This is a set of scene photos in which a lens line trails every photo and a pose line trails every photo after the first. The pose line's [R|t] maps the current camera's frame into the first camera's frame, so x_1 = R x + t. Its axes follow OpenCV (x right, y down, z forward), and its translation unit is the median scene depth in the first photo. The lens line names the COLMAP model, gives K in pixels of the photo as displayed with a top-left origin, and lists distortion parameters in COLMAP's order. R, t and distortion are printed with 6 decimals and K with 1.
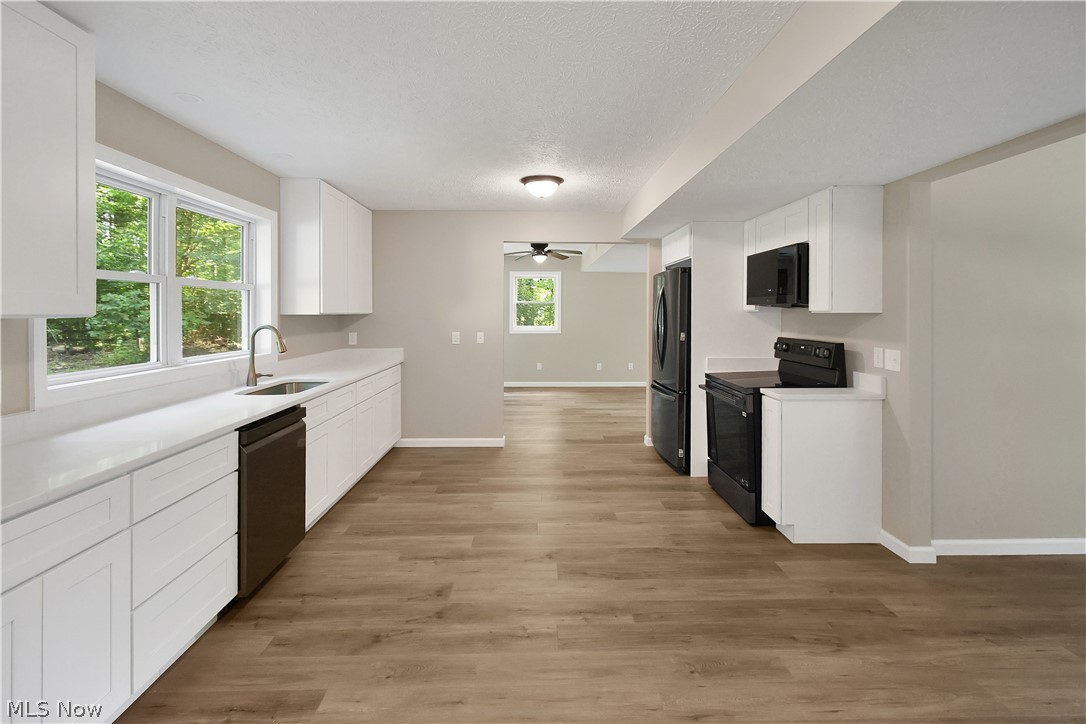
lens RADIAL K [[495.8, 0, 546.0], [0, 495.8, 317.6], [0, 0, 1]] dist [0.003758, 0.000345]
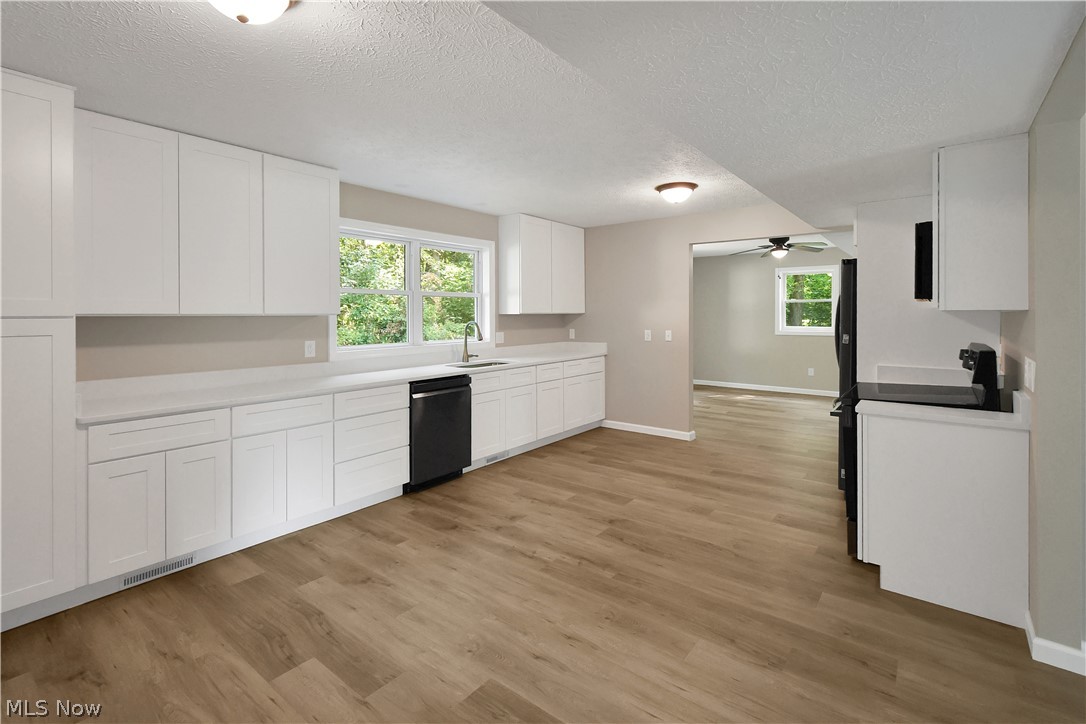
lens RADIAL K [[495.8, 0, 546.0], [0, 495.8, 317.6], [0, 0, 1]] dist [0.003758, 0.000345]
pose [[0.774256, 0.001993, -0.632869, 0.620698], [-0.002095, 0.999998, 0.000587, 0.002442], [0.632869, 0.000871, 0.774259, 0.000760]]
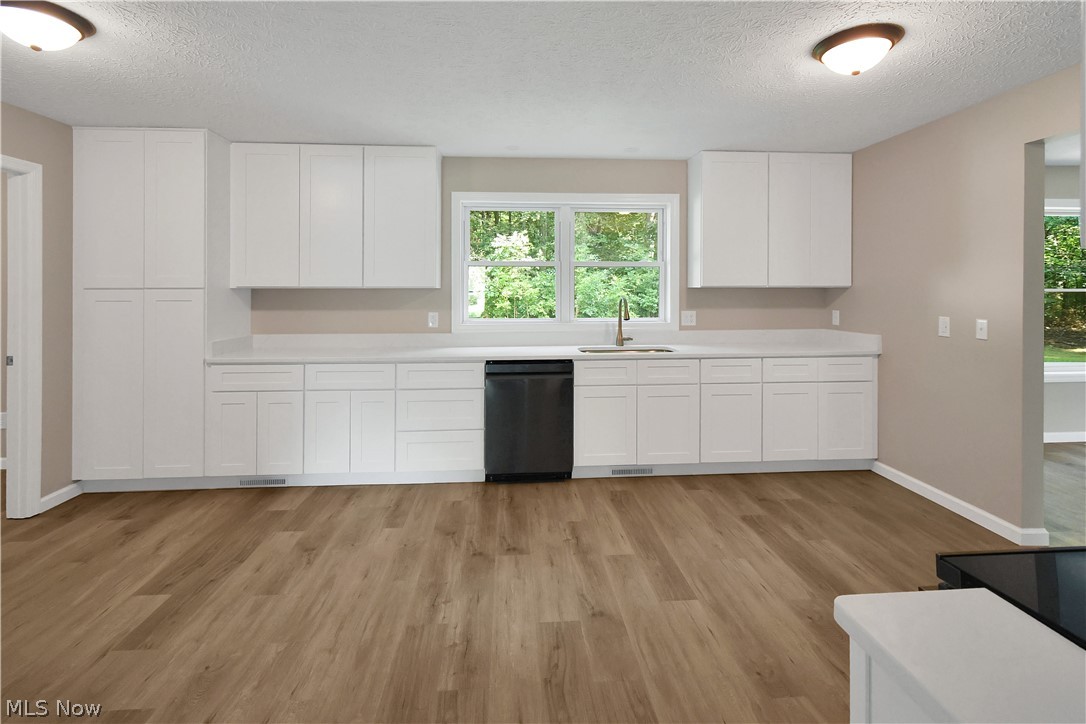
lens RADIAL K [[505.5, 0, 546.1], [0, 505.5, 290.3], [0, 0, 1]] dist [0.002796, -0.000657]
pose [[0.052078, 0.002017, -0.998641, 0.747268], [-0.007641, 0.999969, 0.001621, -0.000435], [0.998614, 0.007546, 0.052092, 0.873301]]
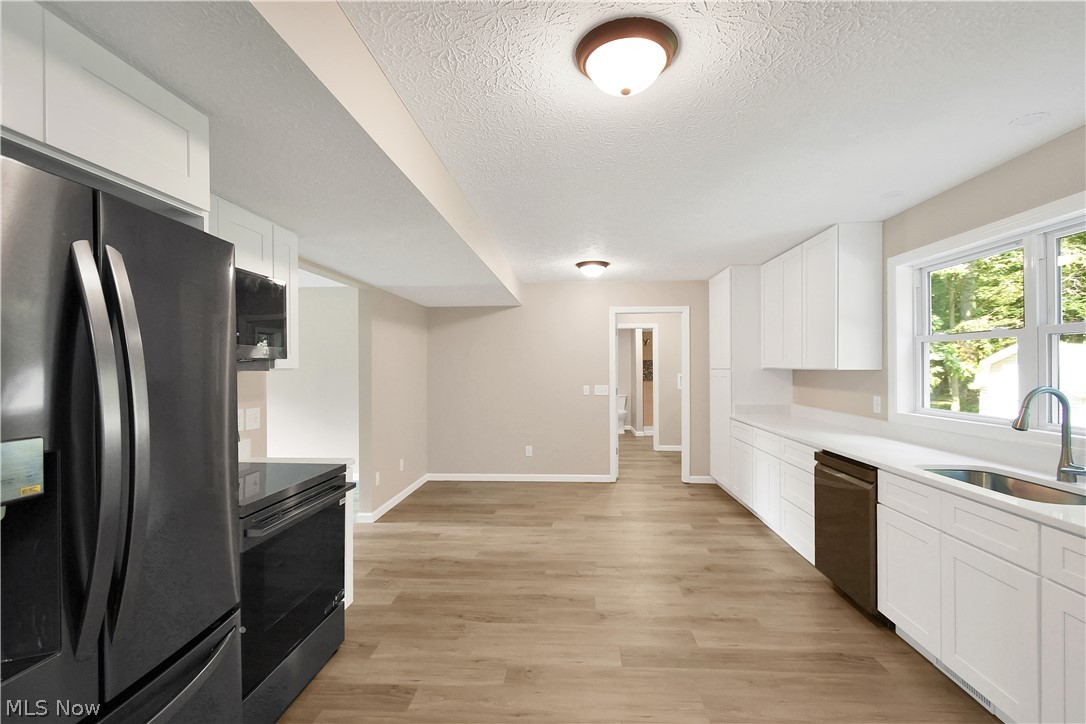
lens RADIAL K [[494.7, 0, 547.4], [0, 494.7, 364.0], [0, 0, 1]] dist [0.001348, 0.000032]
pose [[-0.996339, 0.005378, 0.085316, 0.030555], [0.005647, 0.999980, 0.002909, -0.024239], [-0.085299, 0.003380, -0.996350, 1.971893]]
